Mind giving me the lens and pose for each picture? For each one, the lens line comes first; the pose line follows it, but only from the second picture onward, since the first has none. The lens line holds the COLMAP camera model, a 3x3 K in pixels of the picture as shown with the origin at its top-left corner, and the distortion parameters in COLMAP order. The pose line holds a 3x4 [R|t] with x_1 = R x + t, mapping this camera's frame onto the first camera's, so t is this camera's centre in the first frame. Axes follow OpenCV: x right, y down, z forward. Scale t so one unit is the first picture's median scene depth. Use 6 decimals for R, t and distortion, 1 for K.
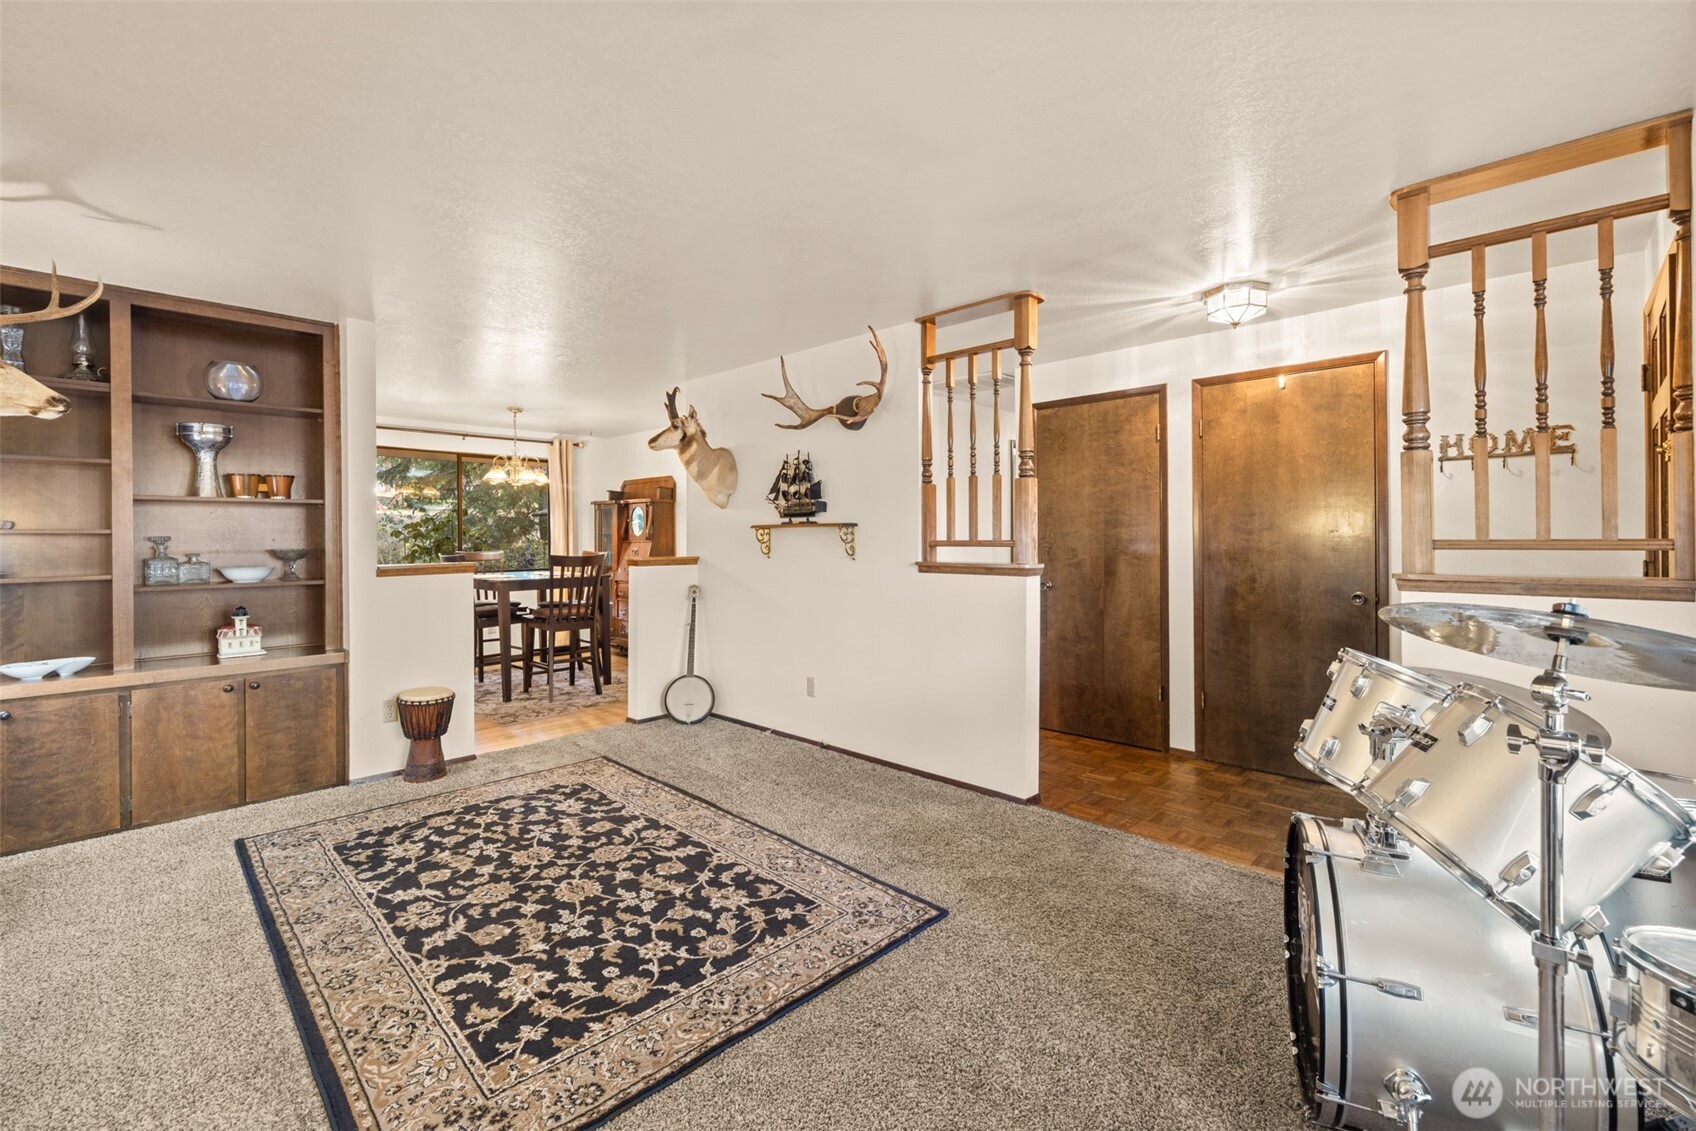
lens RADIAL K [[719.8, 0, 840.7], [0, 719.8, 543.9], [0, 0, 1]] dist [0.000479, 0.000233]
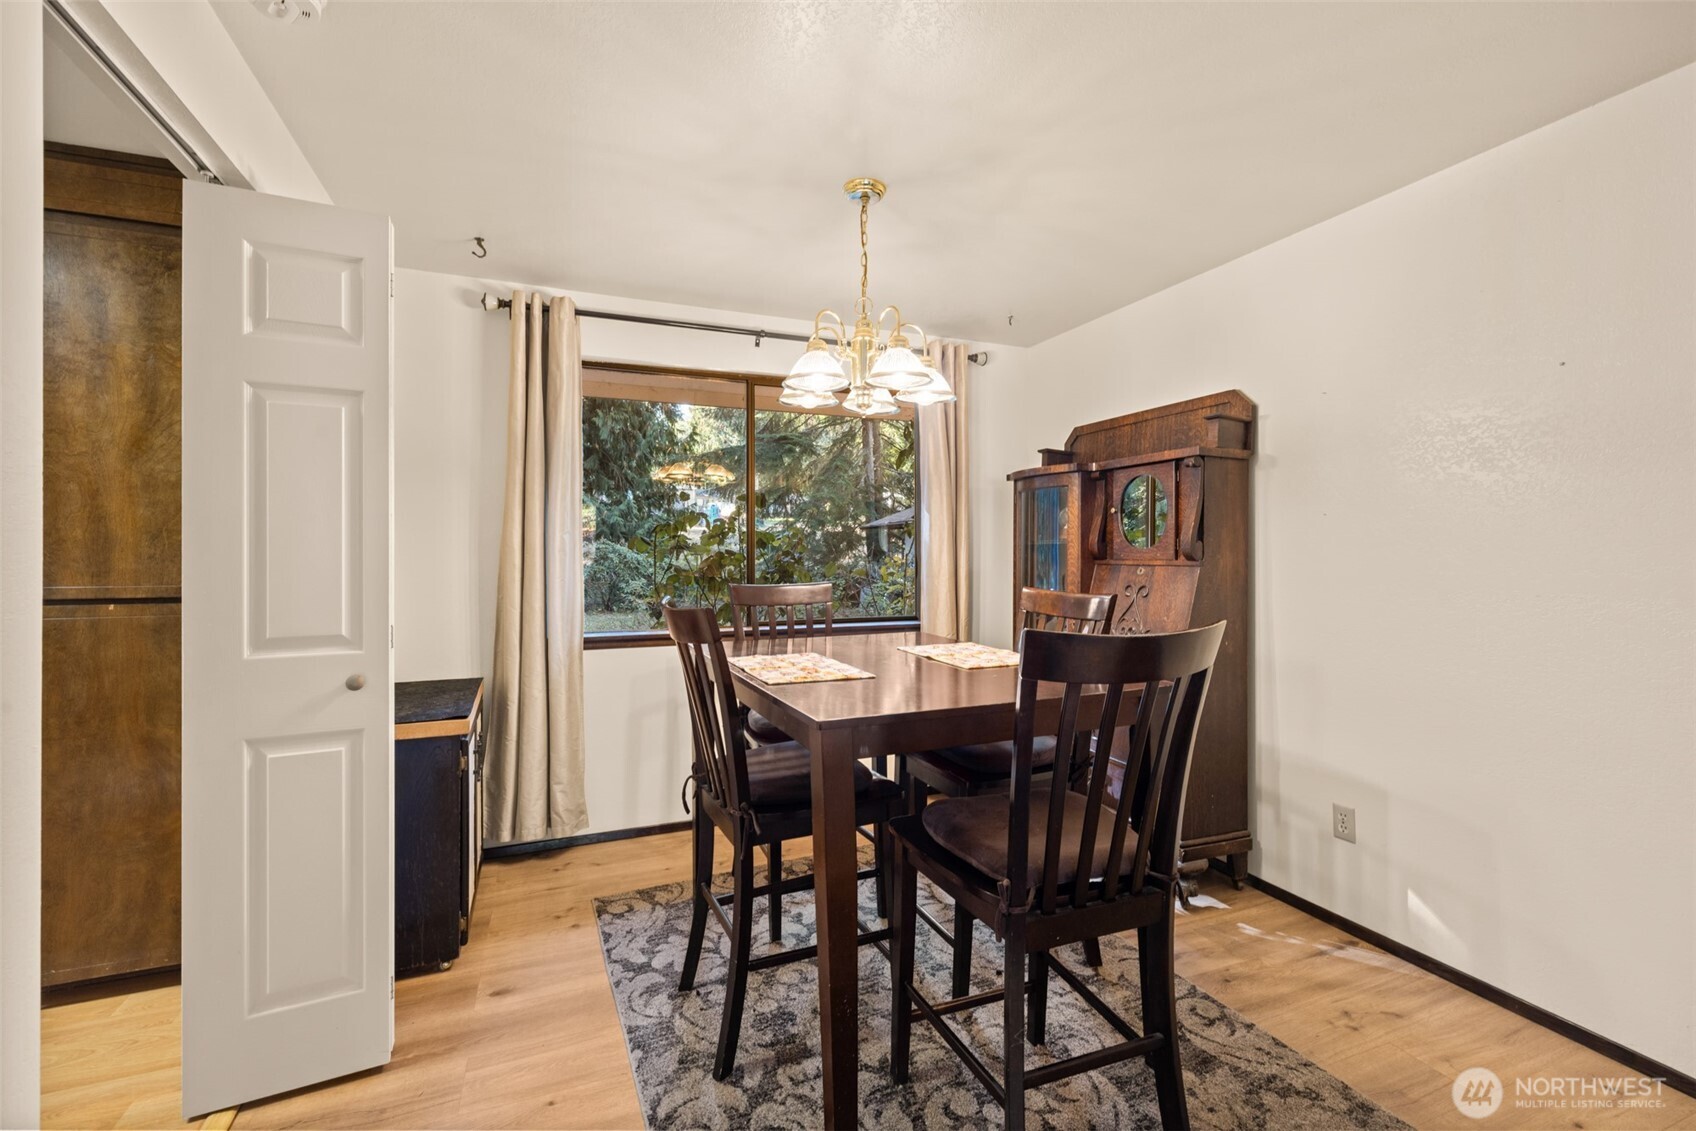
lens RADIAL K [[719.8, 0, 840.7], [0, 719.8, 543.9], [0, 0, 1]] dist [0.000479, 0.000233]
pose [[0.911213, -0.006473, -0.411886, -0.252847], [-0.002394, 0.999776, -0.021007, -0.004759], [0.411930, 0.020128, 0.910993, 0.536695]]
